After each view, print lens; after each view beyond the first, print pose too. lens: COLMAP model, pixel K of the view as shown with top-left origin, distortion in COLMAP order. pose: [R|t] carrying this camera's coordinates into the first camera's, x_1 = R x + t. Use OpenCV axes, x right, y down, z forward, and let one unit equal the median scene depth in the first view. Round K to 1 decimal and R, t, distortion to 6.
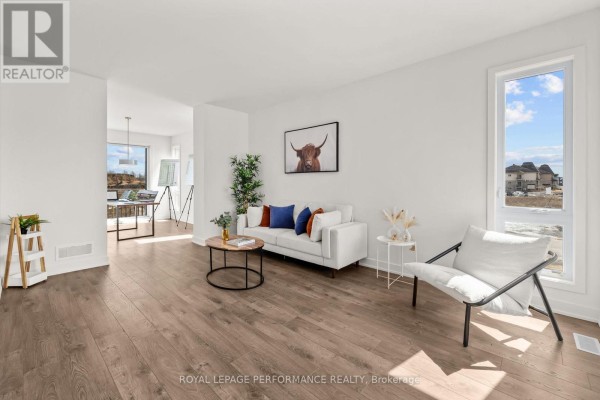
lens RADIAL K [[259.3, 0, 299.4], [0, 259.3, 178.7], [0, 0, 1]] dist [0.003806, 0.000464]
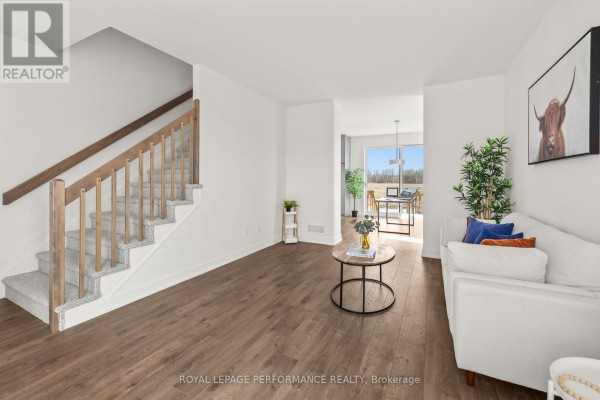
lens RADIAL K [[259.3, 0, 296.2], [0, 259.3, 181.6], [0, 0, 1]] dist [0.003806, 0.000464]
pose [[0.256661, 0.007389, -0.966473, 0.526824], [0.011369, 0.999879, 0.010663, 0.004460], [0.966435, -0.013725, 0.256546, 0.597776]]
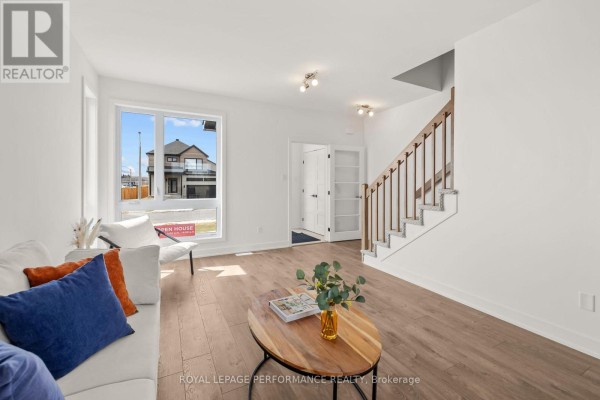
lens RADIAL K [[259.3, 0, 295.4], [0, 259.3, 187.7], [0, 0, 1]] dist [0.003806, 0.000464]
pose [[-0.933096, -0.012271, 0.359418, -0.403632], [-0.012254, 0.999922, 0.002328, 0.020234], [-0.359419, -0.002232, -0.933174, 1.478081]]
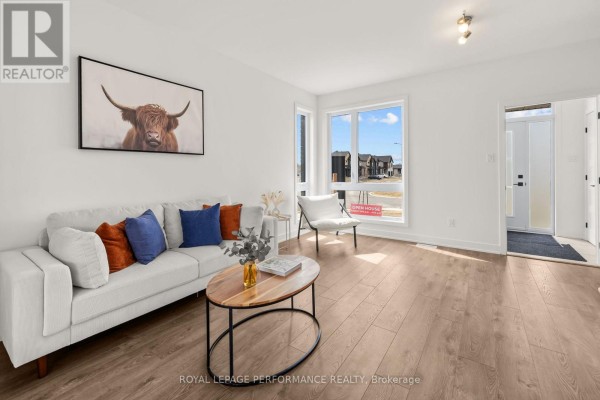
lens RADIAL K [[259.3, 0, 292.6], [0, 259.3, 173.4], [0, 0, 1]] dist [0.003806, 0.000464]
pose [[-0.108082, -0.006588, 0.994120, -0.832560], [-0.003956, 0.999973, 0.006197, 0.027614], [-0.994134, -0.003263, -0.108105, 1.045711]]
